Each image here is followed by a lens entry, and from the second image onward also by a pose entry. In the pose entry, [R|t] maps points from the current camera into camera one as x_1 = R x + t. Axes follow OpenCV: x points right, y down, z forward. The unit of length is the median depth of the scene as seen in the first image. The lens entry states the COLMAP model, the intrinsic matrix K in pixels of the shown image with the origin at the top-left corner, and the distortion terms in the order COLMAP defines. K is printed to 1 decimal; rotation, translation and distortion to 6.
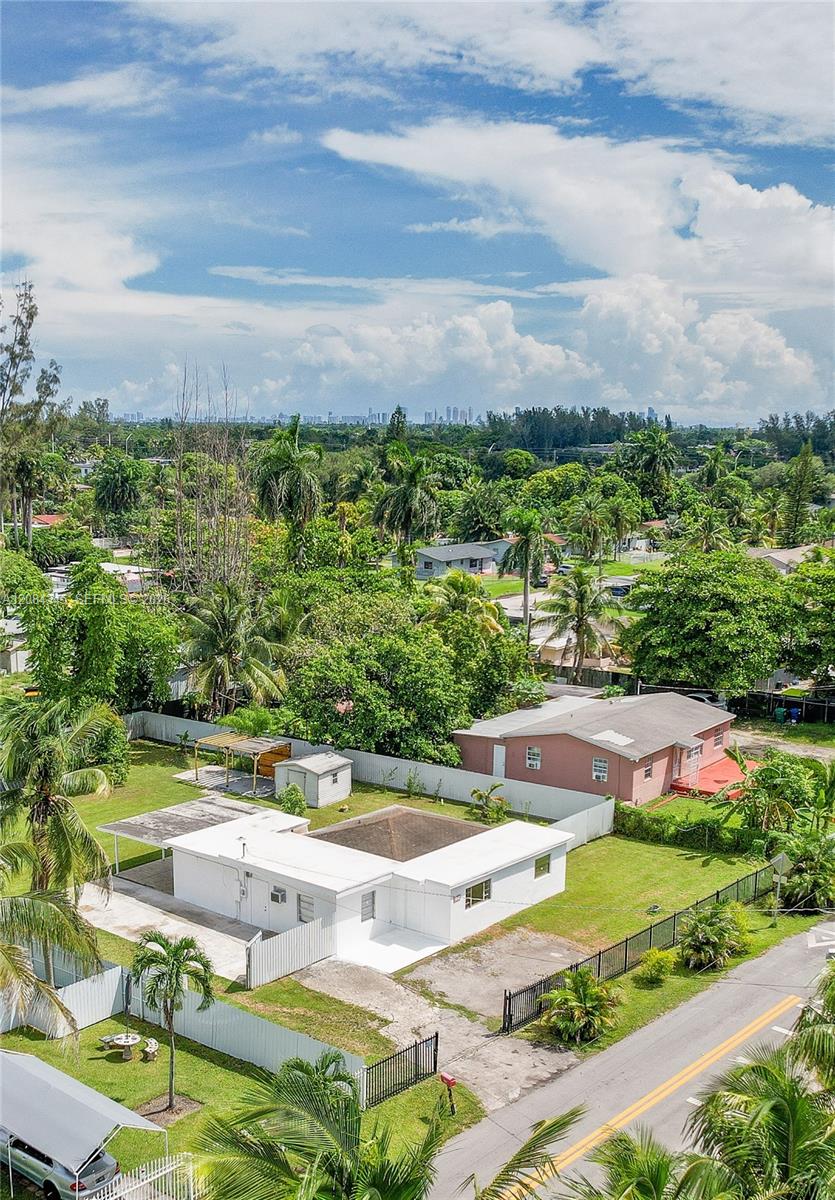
lens RADIAL K [[1535.3, 0, 380.8], [0, 1535.3, 630.8], [0, 0, 1]] dist [-0.008056, -0.004222]
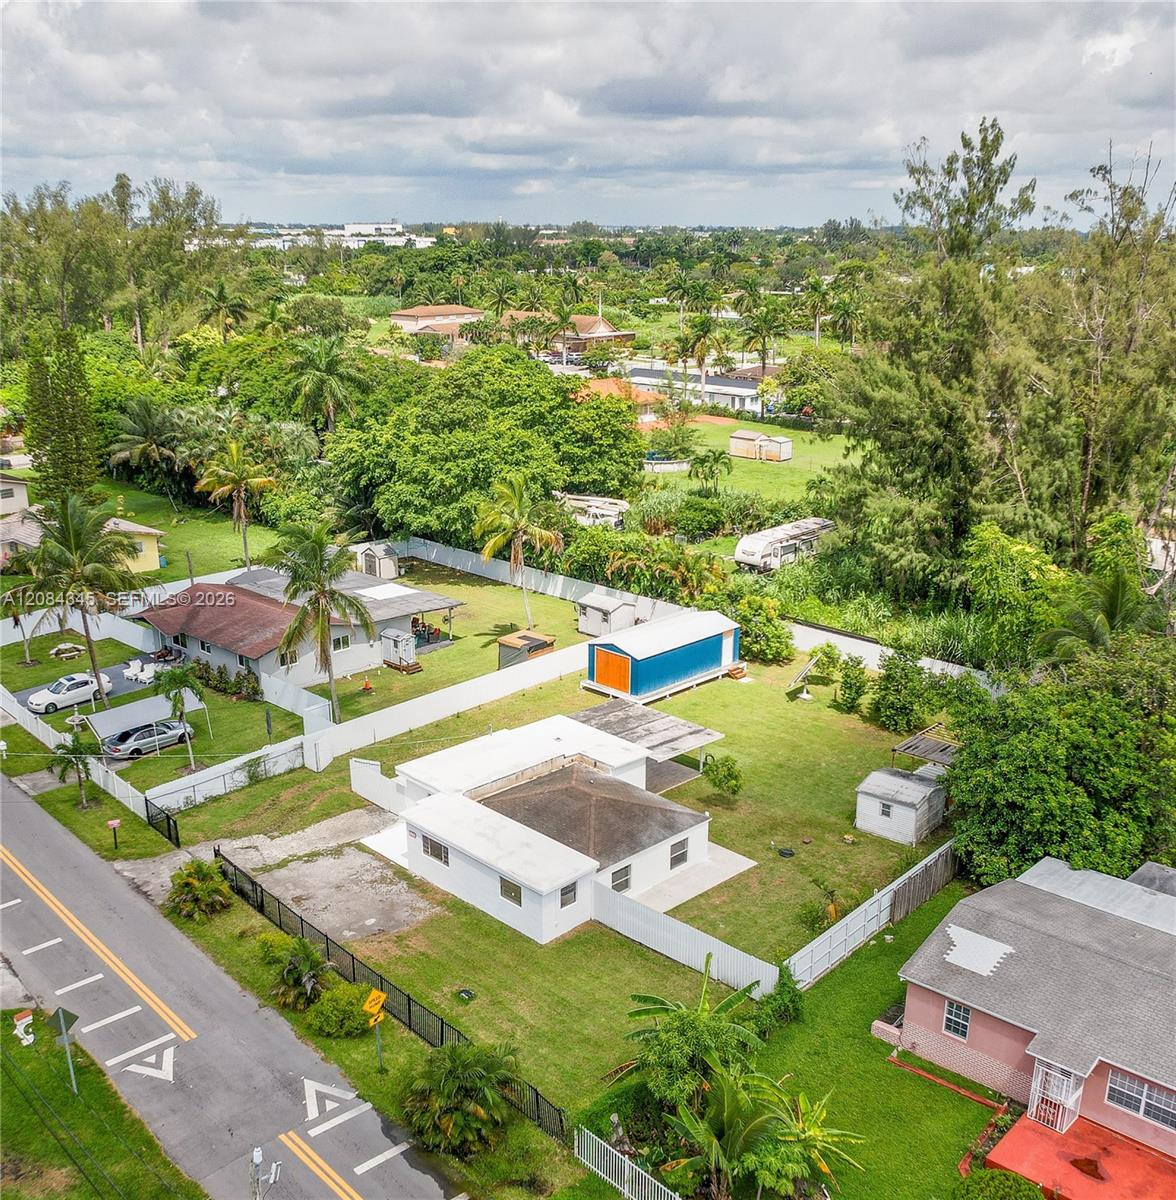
lens RADIAL K [[1296.9, 0, 620.5], [0, 1296.9, 646.3], [0, 0, 1]] dist [-0.058967, 0.053904]
pose [[-0.099215, 0.307834, -0.946253, 0.841368], [-0.180613, 0.929578, 0.321346, -0.257365], [0.978537, 0.202788, -0.036629, 1.157395]]
